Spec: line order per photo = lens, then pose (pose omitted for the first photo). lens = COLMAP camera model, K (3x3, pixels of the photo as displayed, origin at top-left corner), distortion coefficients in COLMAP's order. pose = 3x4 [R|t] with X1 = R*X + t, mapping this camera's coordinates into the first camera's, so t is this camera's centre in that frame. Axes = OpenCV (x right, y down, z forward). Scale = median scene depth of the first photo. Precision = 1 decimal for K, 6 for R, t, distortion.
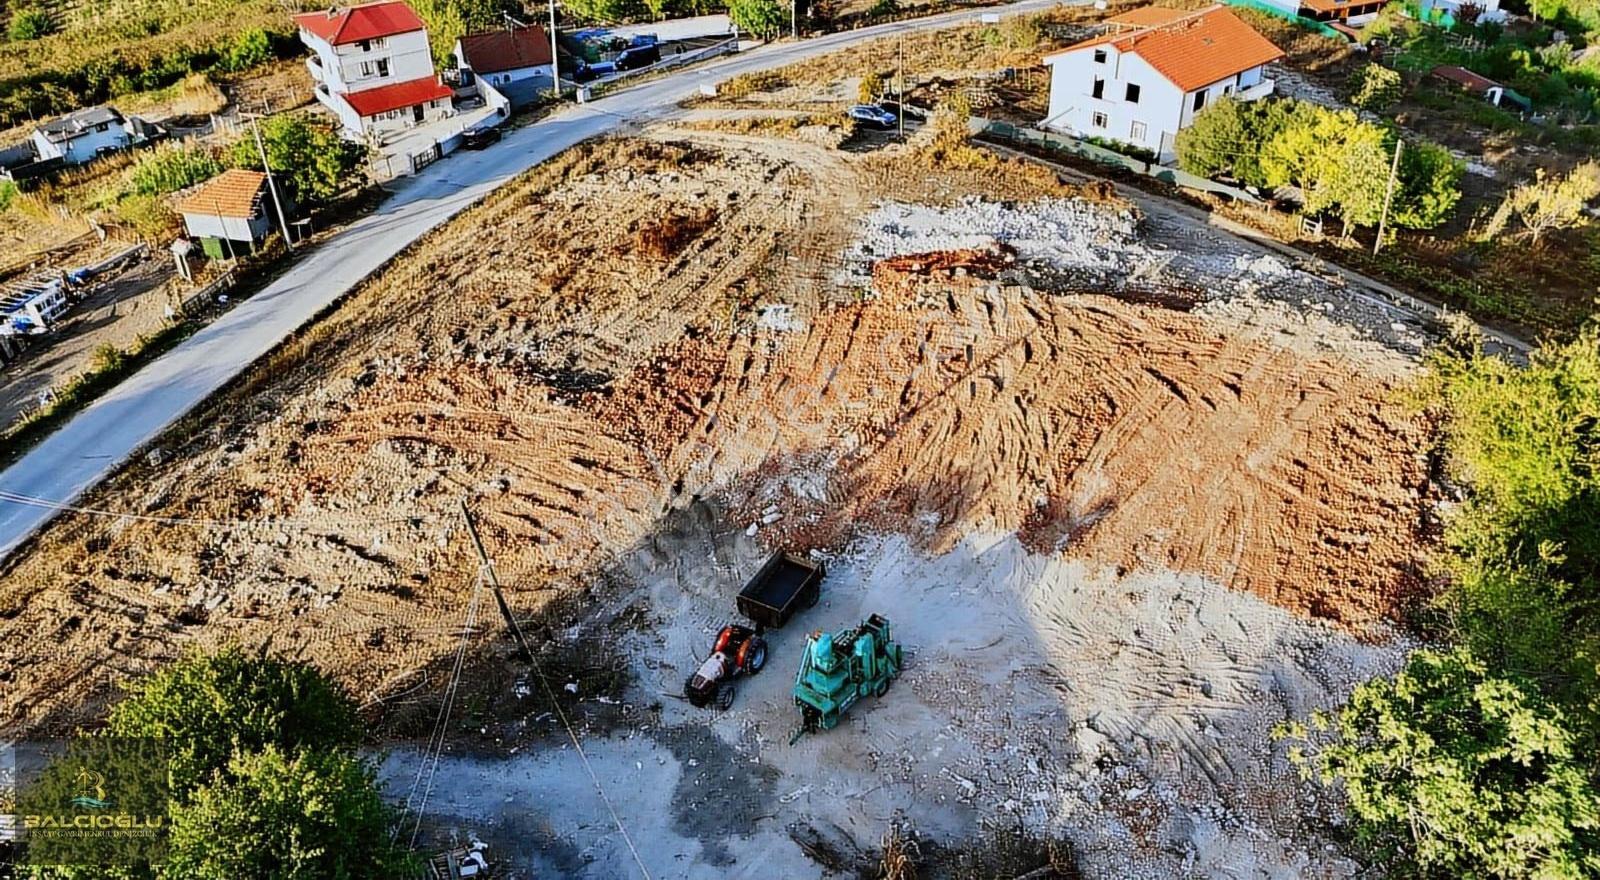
lens RADIAL K [[1219.1, 0, 795.8], [0, 1219.1, 425.3], [0, 0, 1]] dist [0.087711, -0.104790]
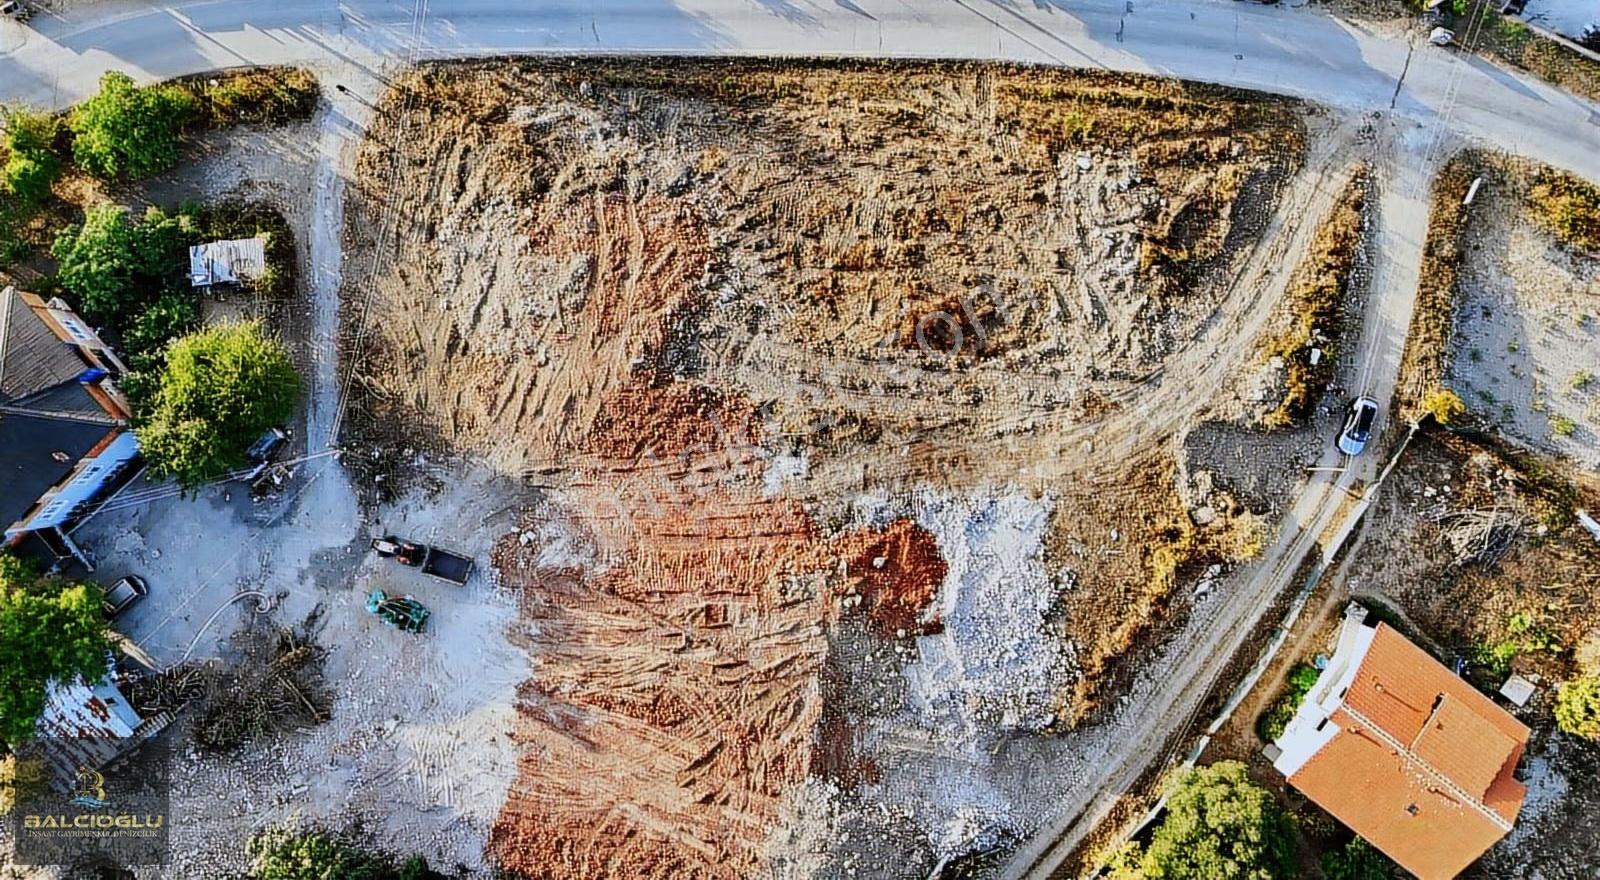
lens RADIAL K [[1219.1, 0, 795.8], [0, 1219.1, 425.3], [0, 0, 1]] dist [0.087711, -0.104790]
pose [[0.249174, 0.968305, 0.017281, -0.094667], [-0.520159, 0.118758, 0.845772, -1.397242], [0.816913, -0.219733, 0.533264, 0.357406]]
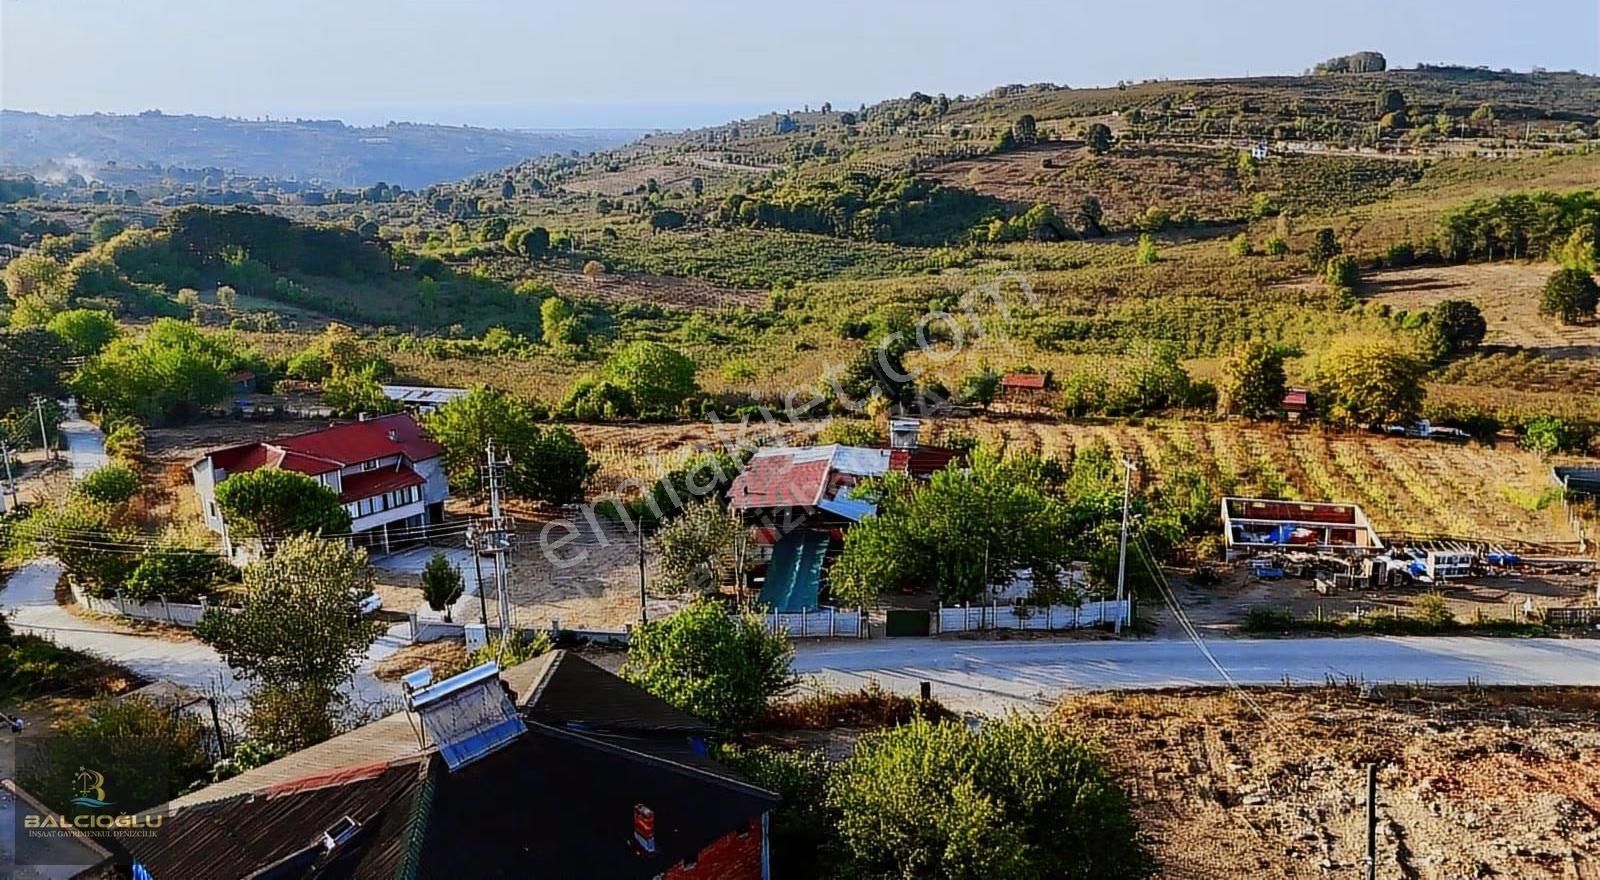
lens RADIAL K [[1194.8, 0, 800.0], [0, 1194.8, 440.0], [0, 0, 1]] dist [0.096945, -0.088957]
pose [[0.285168, 0.282430, -0.915922, 0.183715], [-0.525989, 0.844966, 0.096786, 0.000735], [0.801258, 0.454165, 0.389513, 0.201069]]
